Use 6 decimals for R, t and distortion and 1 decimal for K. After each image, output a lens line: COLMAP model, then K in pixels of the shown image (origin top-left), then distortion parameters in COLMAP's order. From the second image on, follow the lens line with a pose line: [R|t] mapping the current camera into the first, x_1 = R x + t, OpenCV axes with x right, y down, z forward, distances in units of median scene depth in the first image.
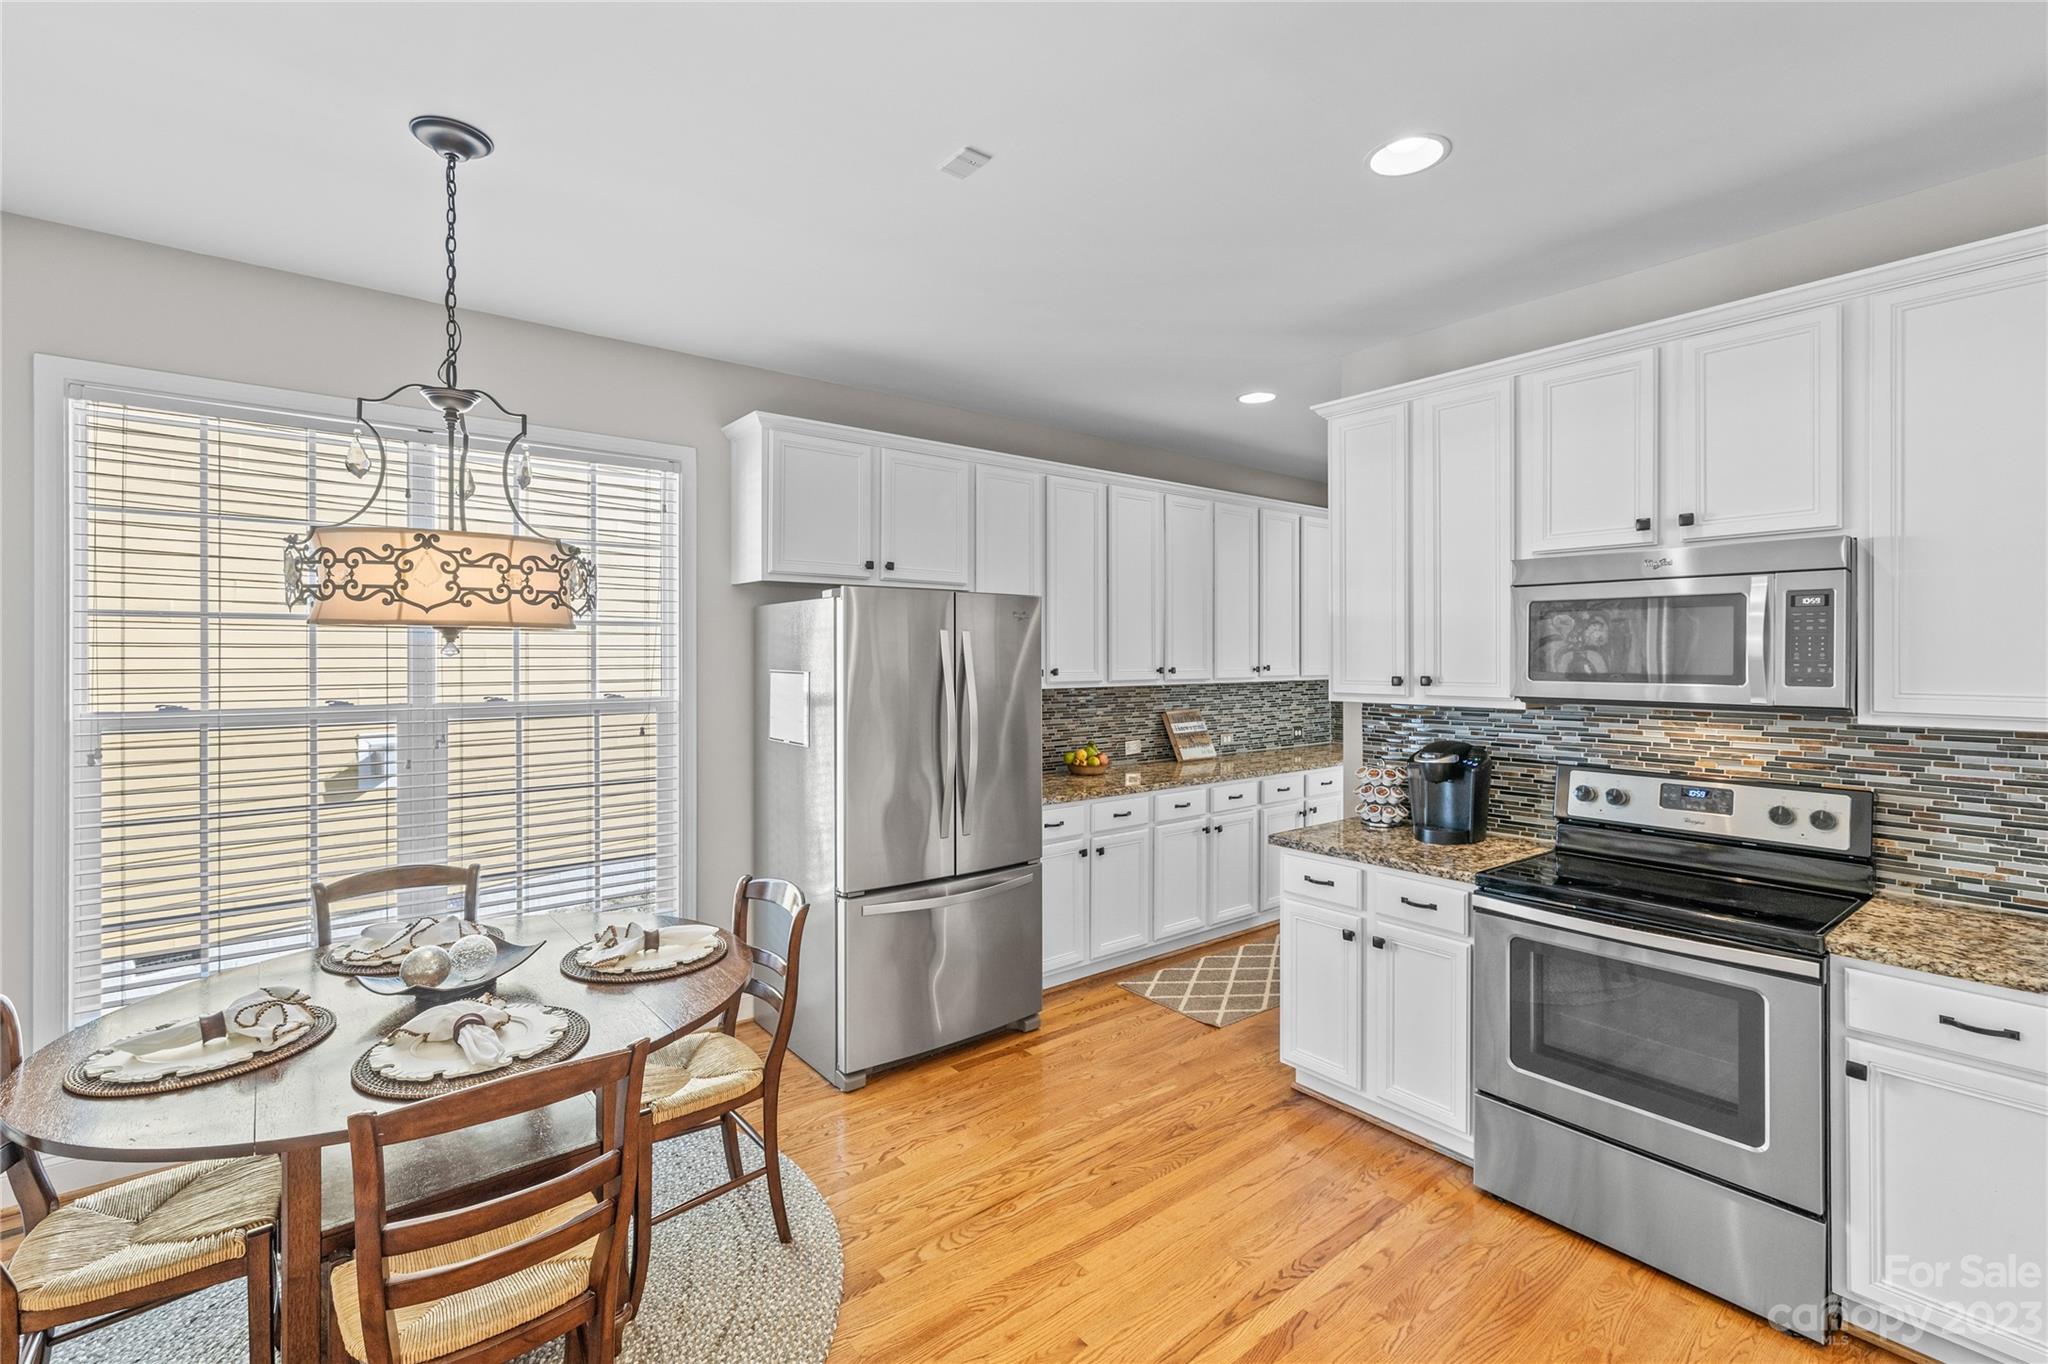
lens RADIAL K [[910.2, 0, 1018.5], [0, 910.2, 662.0], [0, 0, 1]] dist [0.003806, 0.000458]
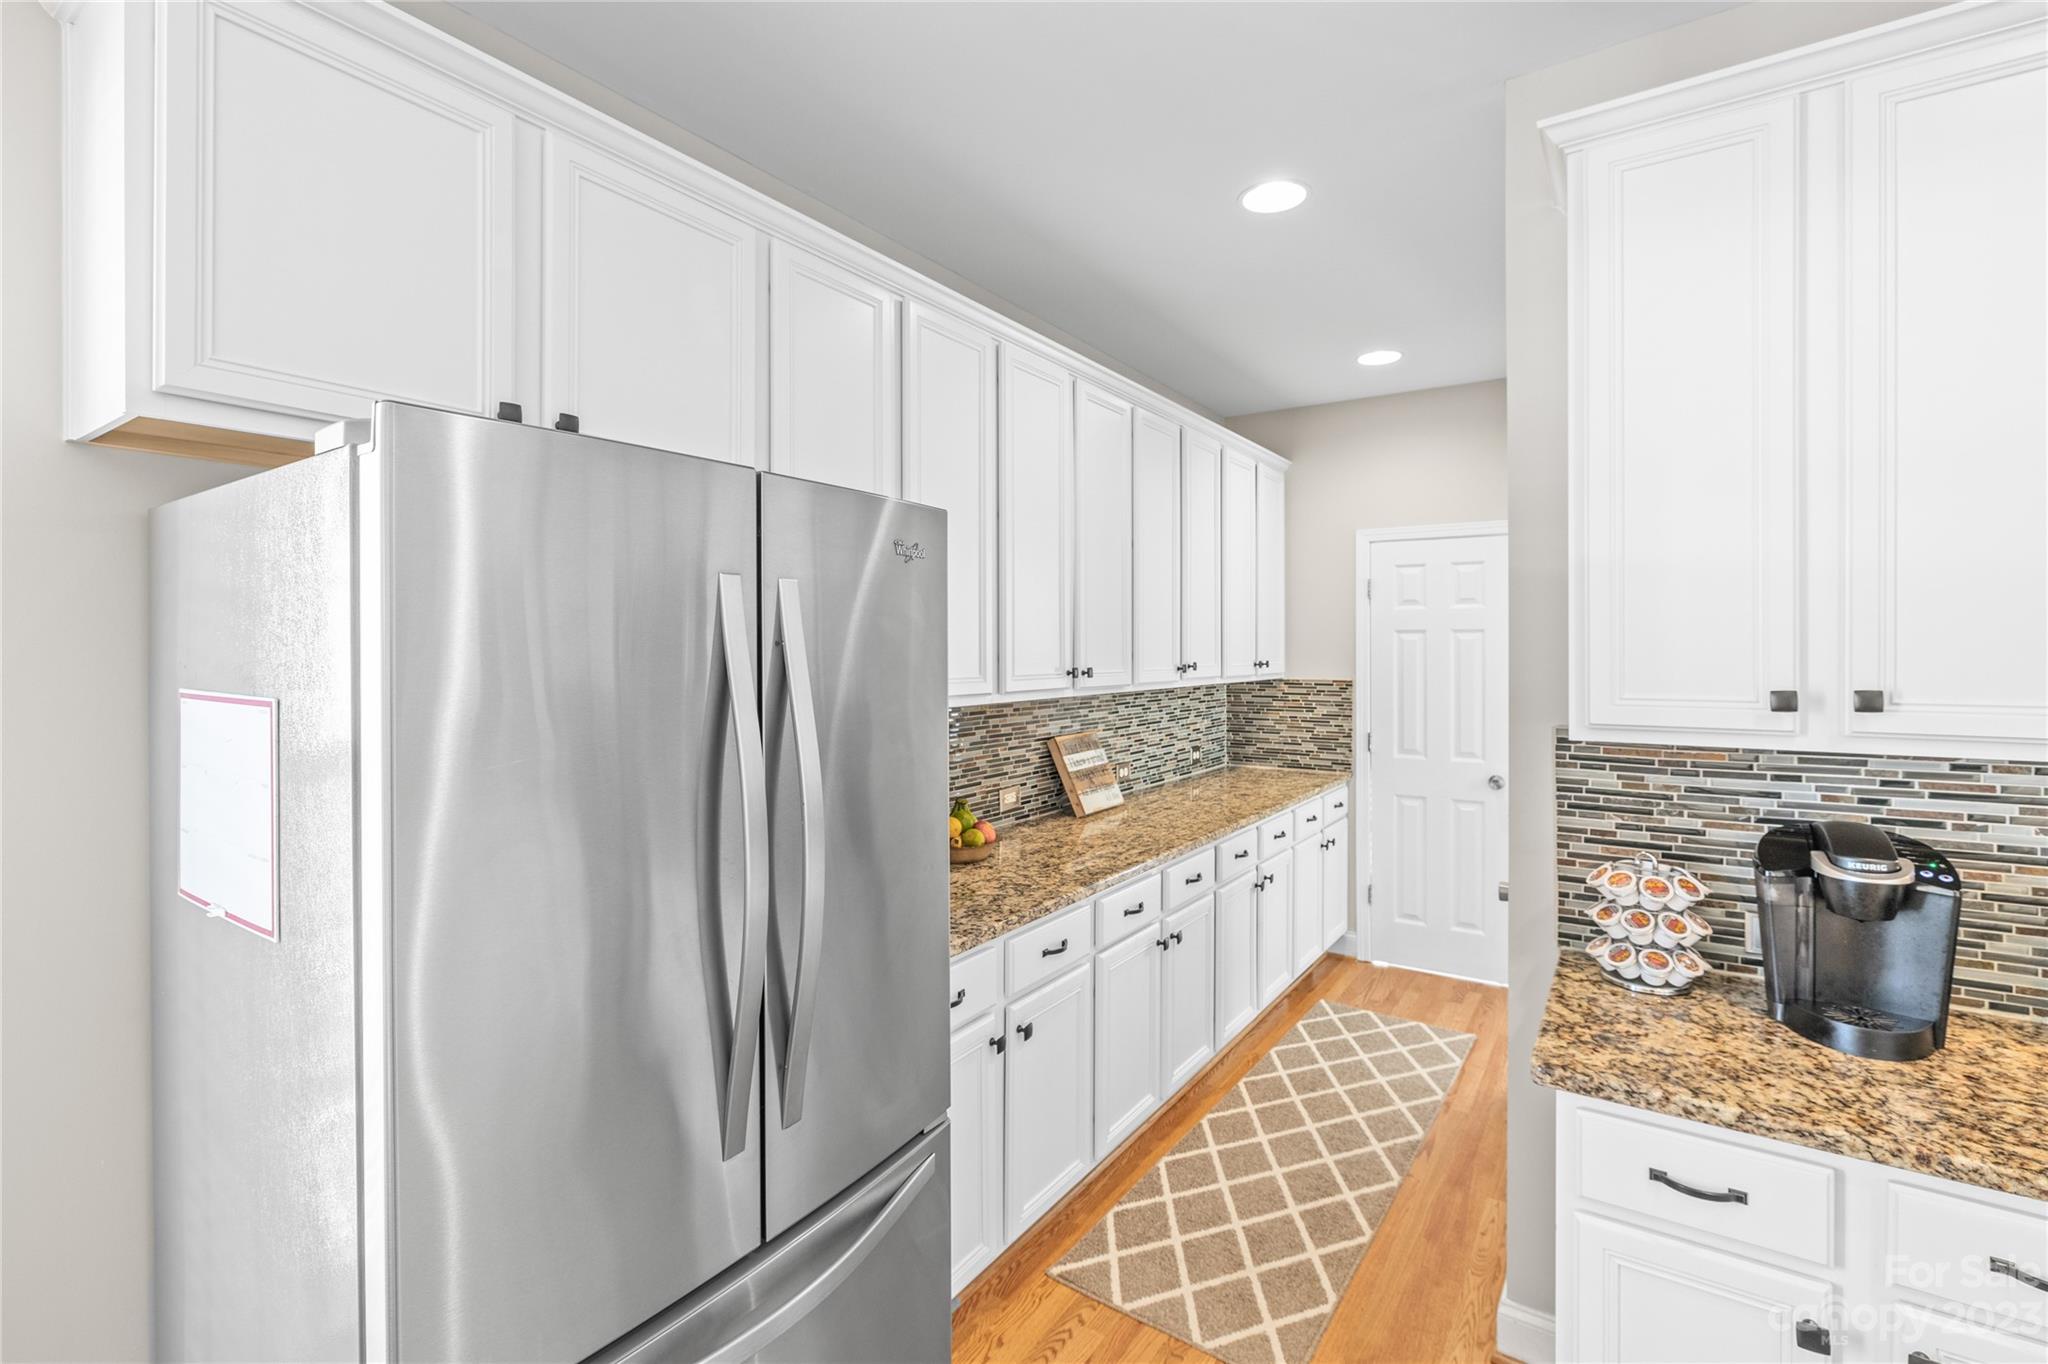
lens RADIAL K [[928.2, 0, 1021.1], [0, 928.2, 652.8], [0, 0, 1]] dist [-0.000788, -0.000178]
pose [[0.953742, -0.002941, 0.300613, -0.056817], [0.003911, 0.999989, -0.002624, -0.002404], [-0.300602, 0.003678, 0.953743, 0.419157]]
